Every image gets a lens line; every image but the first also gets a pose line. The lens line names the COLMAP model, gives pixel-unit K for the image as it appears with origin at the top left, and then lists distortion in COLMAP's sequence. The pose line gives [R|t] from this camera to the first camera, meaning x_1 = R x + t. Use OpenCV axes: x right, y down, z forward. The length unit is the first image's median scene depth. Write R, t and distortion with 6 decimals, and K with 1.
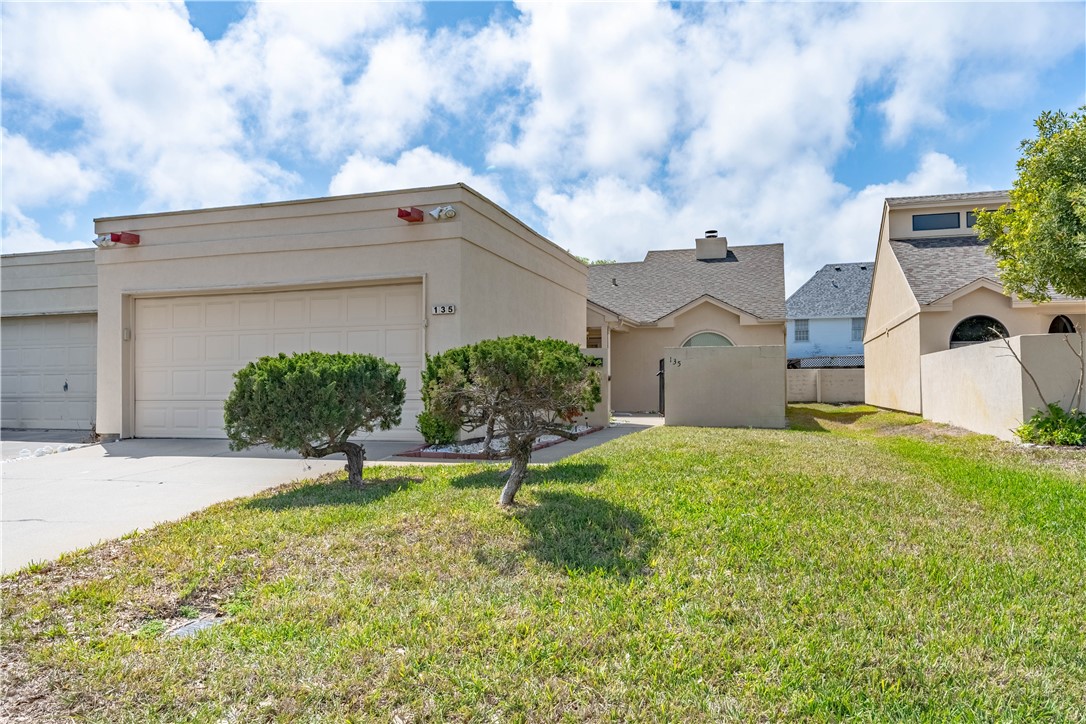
lens RADIAL K [[718.9, 0, 545.7], [0, 718.9, 376.1], [0, 0, 1]] dist [0.001868, 0.001375]
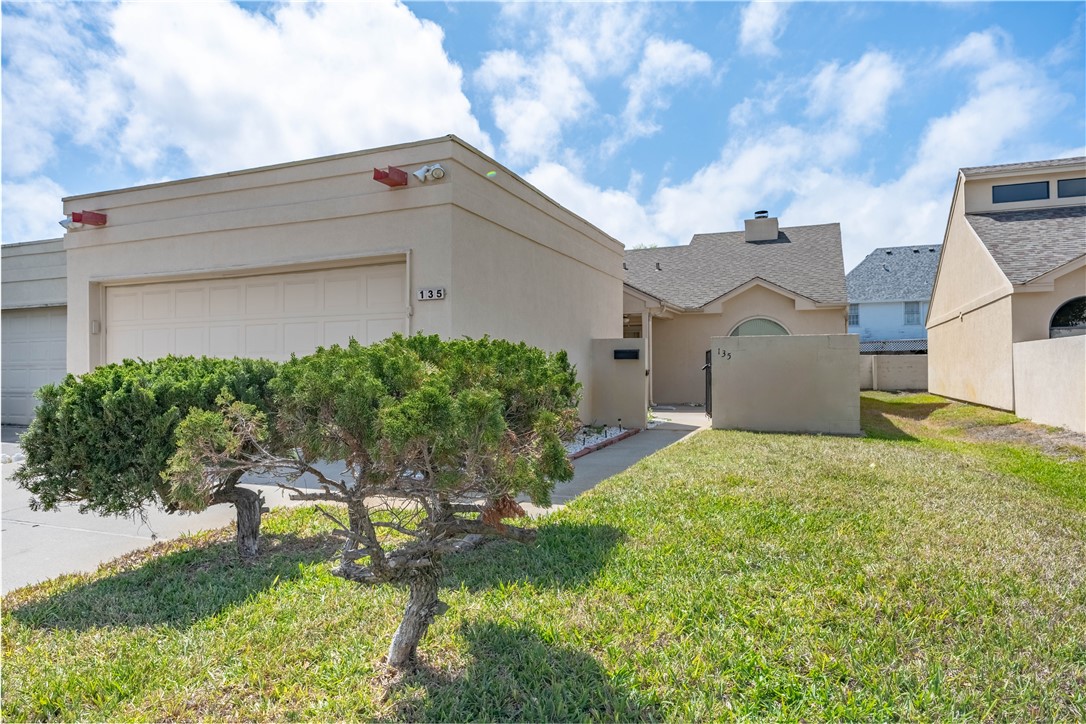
lens RADIAL K [[662.9, 0, 541.4], [0, 662.9, 365.0], [0, 0, 1]] dist [0.001111, -0.000819]
pose [[0.996222, -0.002185, -0.086816, 0.027572], [0.002955, 0.999957, 0.008750, -0.012203], [0.086793, -0.008974, 0.996186, 0.169810]]
